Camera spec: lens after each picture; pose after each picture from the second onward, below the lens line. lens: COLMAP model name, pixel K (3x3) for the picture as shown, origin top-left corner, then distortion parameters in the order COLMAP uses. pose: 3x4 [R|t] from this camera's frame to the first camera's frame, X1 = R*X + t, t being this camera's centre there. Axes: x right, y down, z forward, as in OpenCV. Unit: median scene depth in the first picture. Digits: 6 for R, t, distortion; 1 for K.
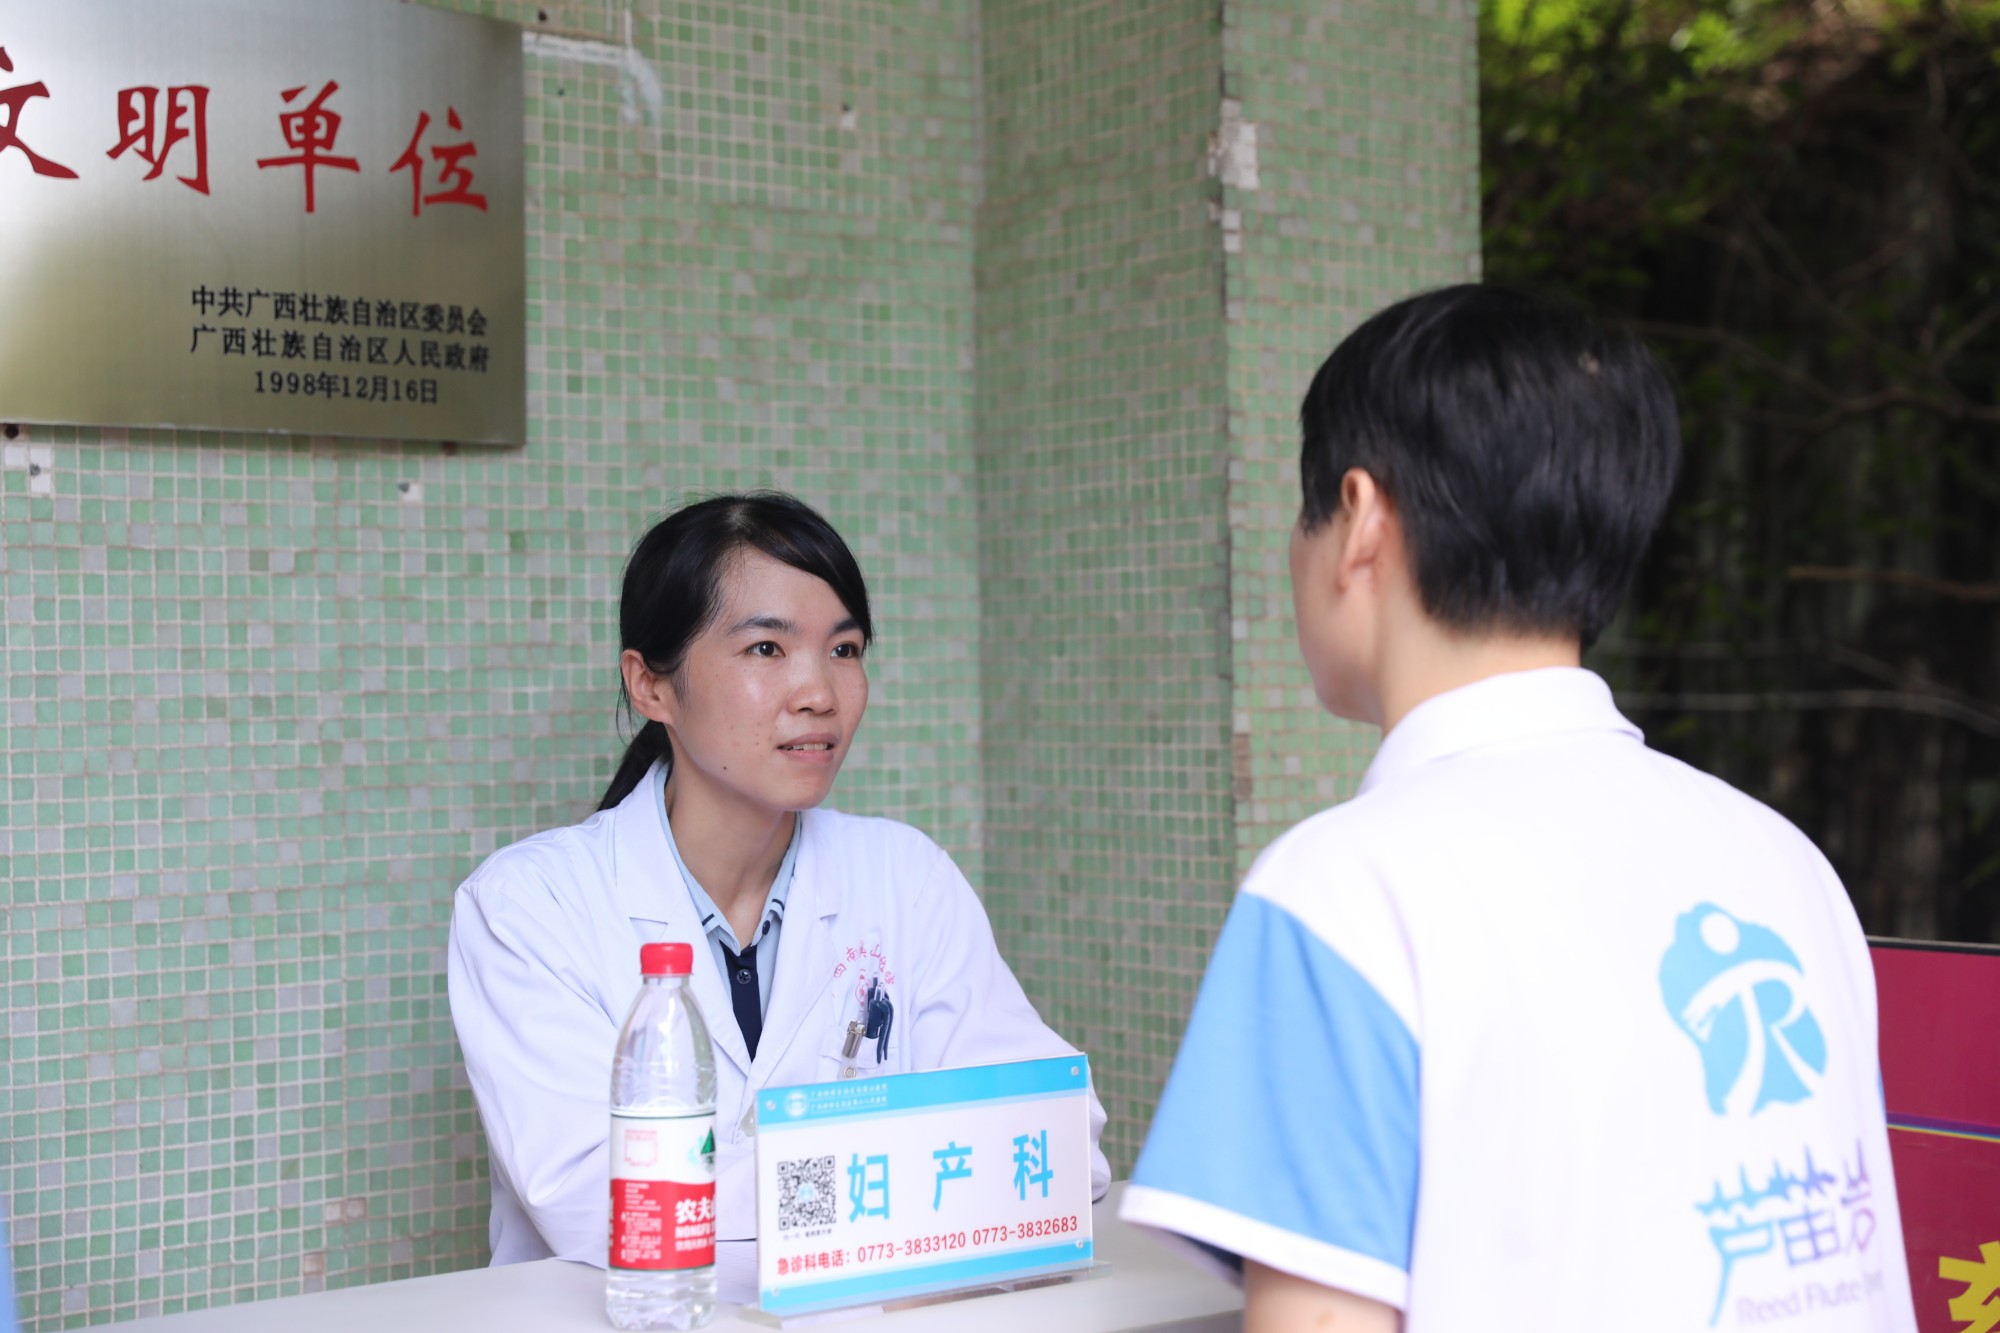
lens RADIAL K [[3243.7, 0, 997.2], [0, 3243.7, 669.6], [0, 0, 1]] dist [0.007306, 0.000000]
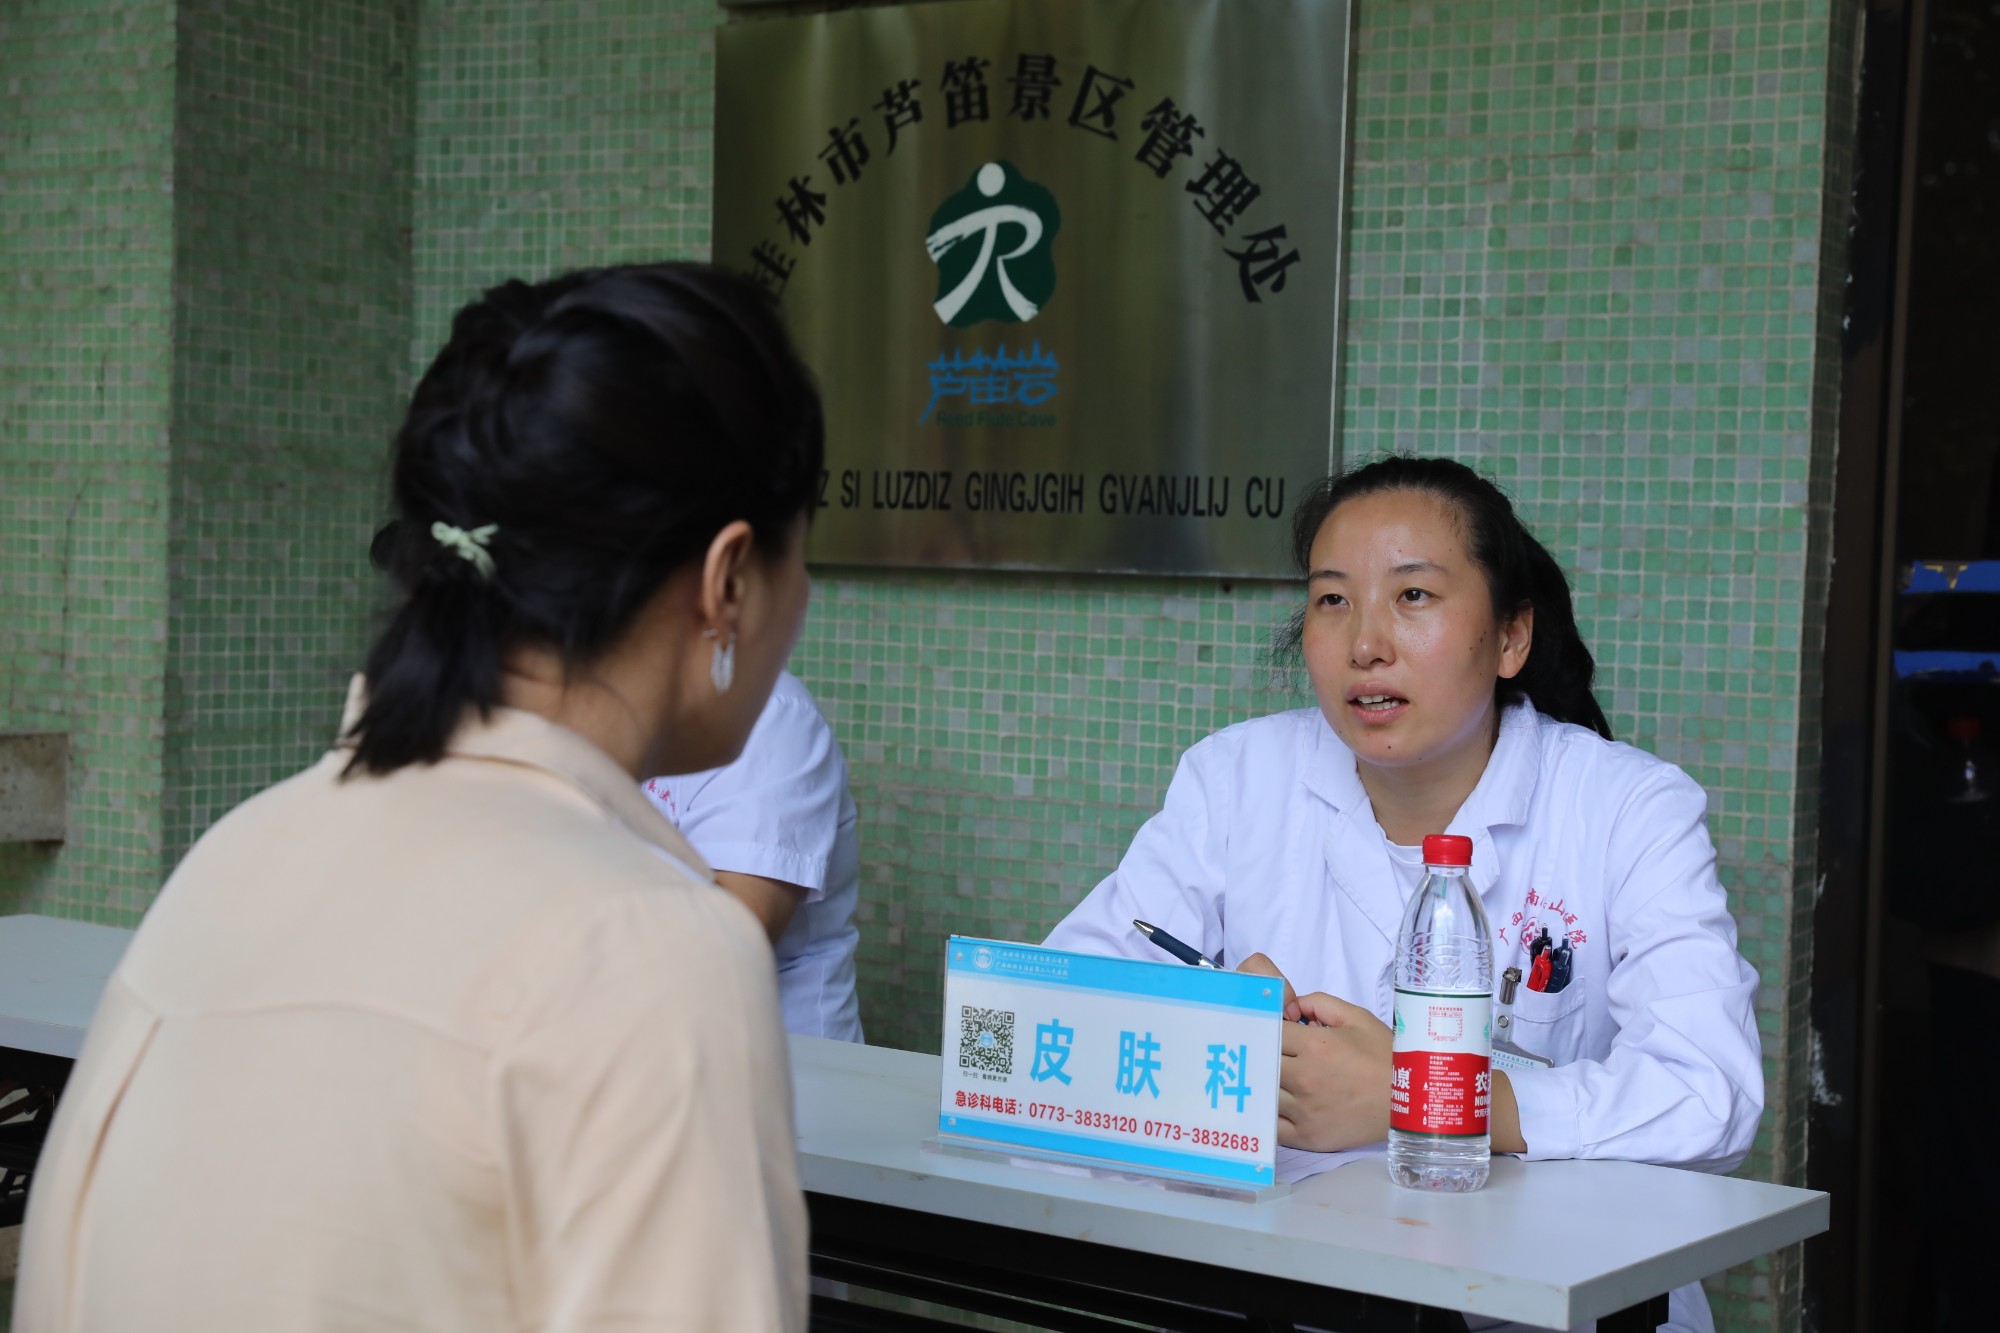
lens RADIAL K [[3243.7, 0, 999.3], [0, 3243.7, 667.5], [0, 0, 1]] dist [0.007306, 0.000000]
pose [[0.359803, 0.098482, -0.927816, 0.586983], [-0.031891, 0.995131, 0.093260, -0.041052], [0.932483, -0.003966, 0.361192, 0.376957]]
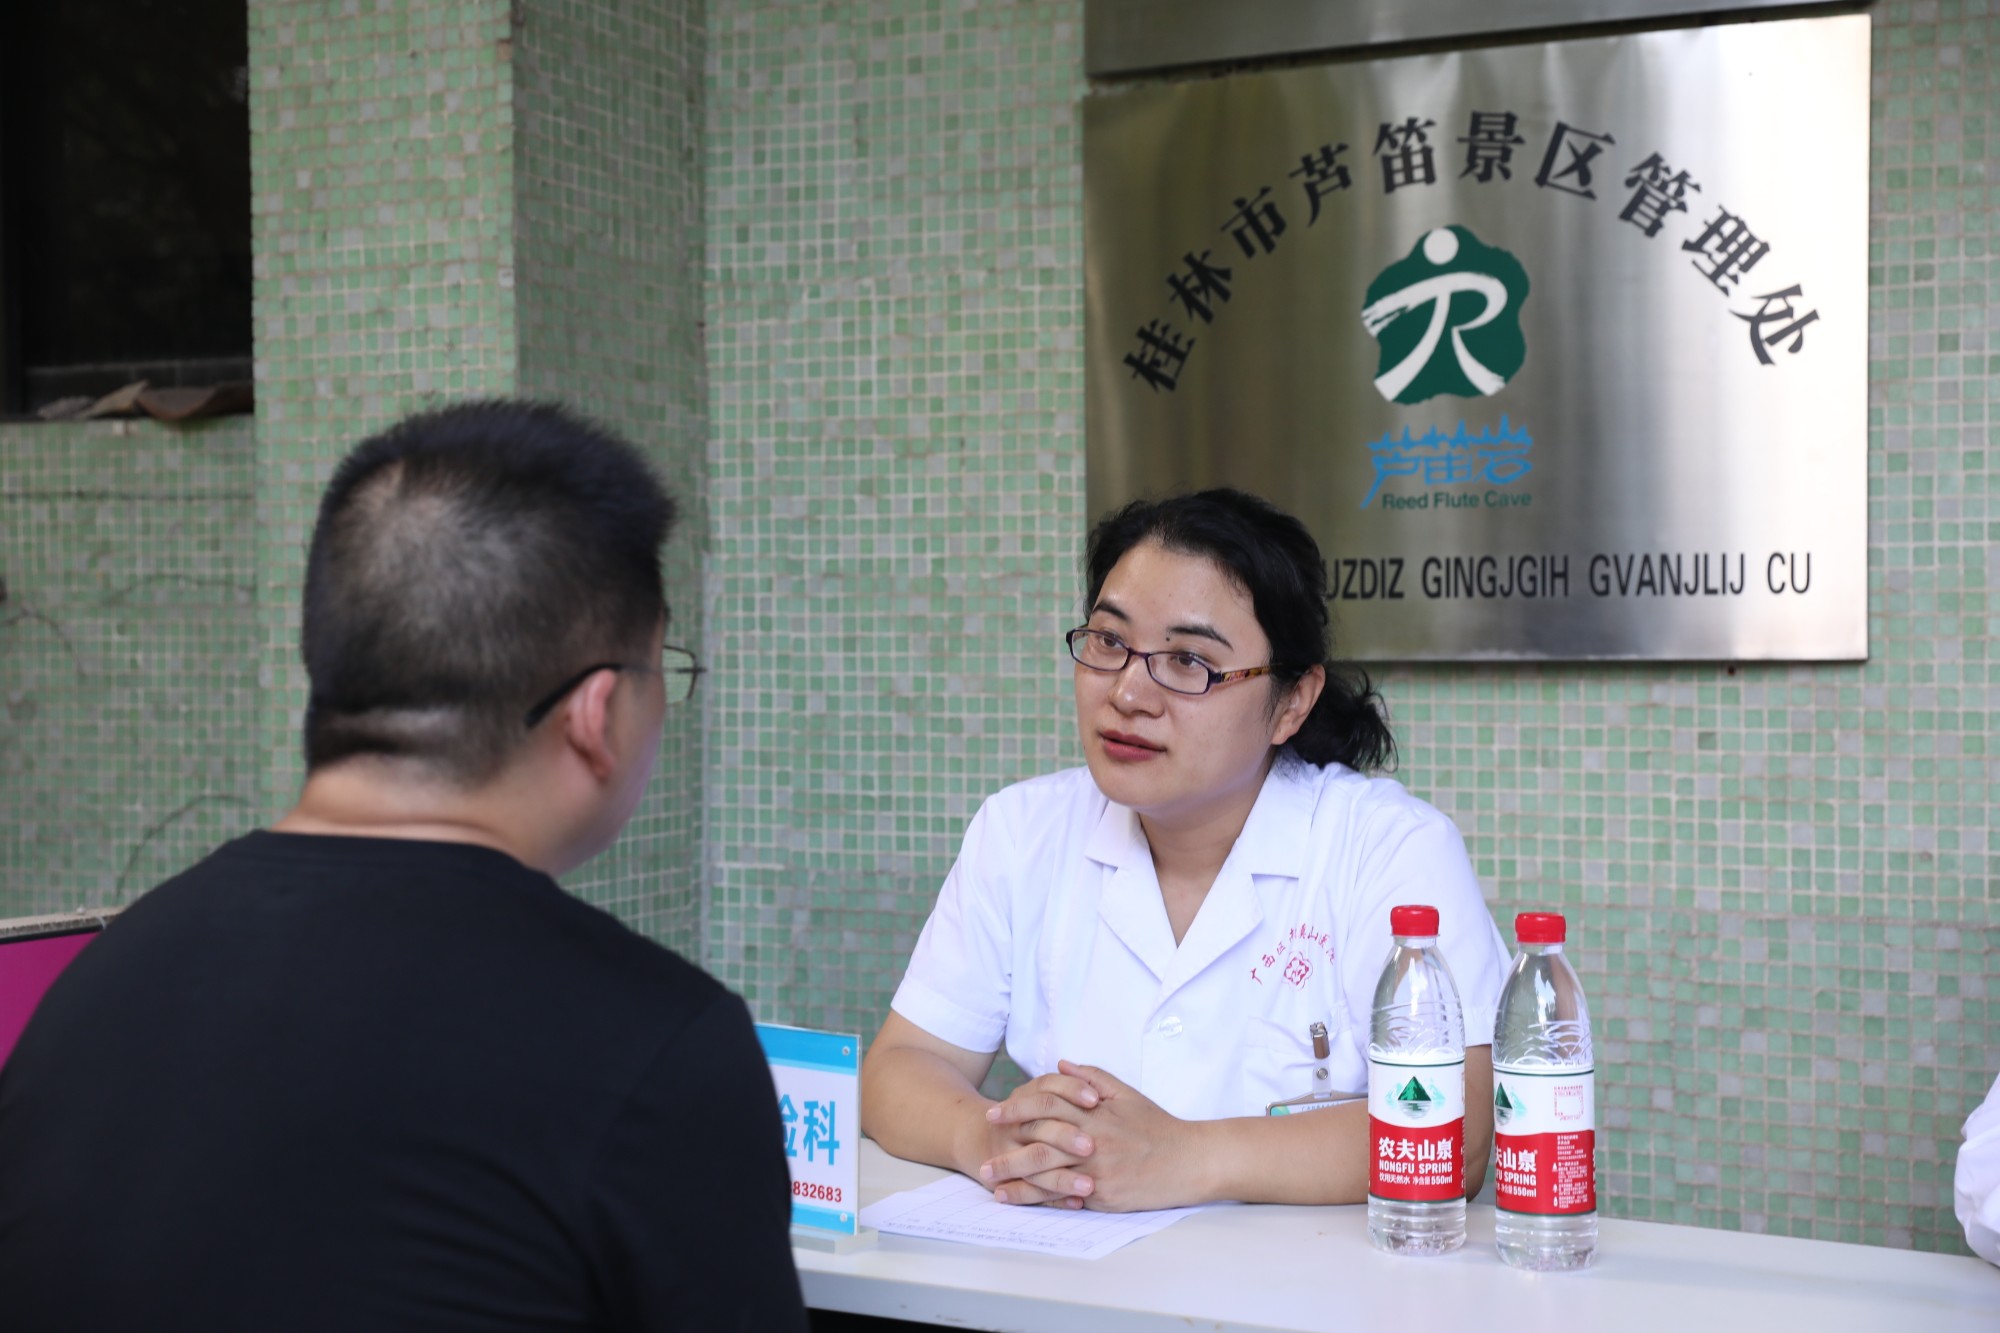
lens RADIAL K [[2848.1, 0, 1013.7], [0, 2848.1, 616.3], [0, 0, 1]] dist [0.012379, 0.000000]
pose [[0.470083, 0.049435, -0.881237, 0.409372], [0.002479, 0.998352, 0.057327, -0.039024], [0.882619, -0.029133, 0.469186, 0.284187]]
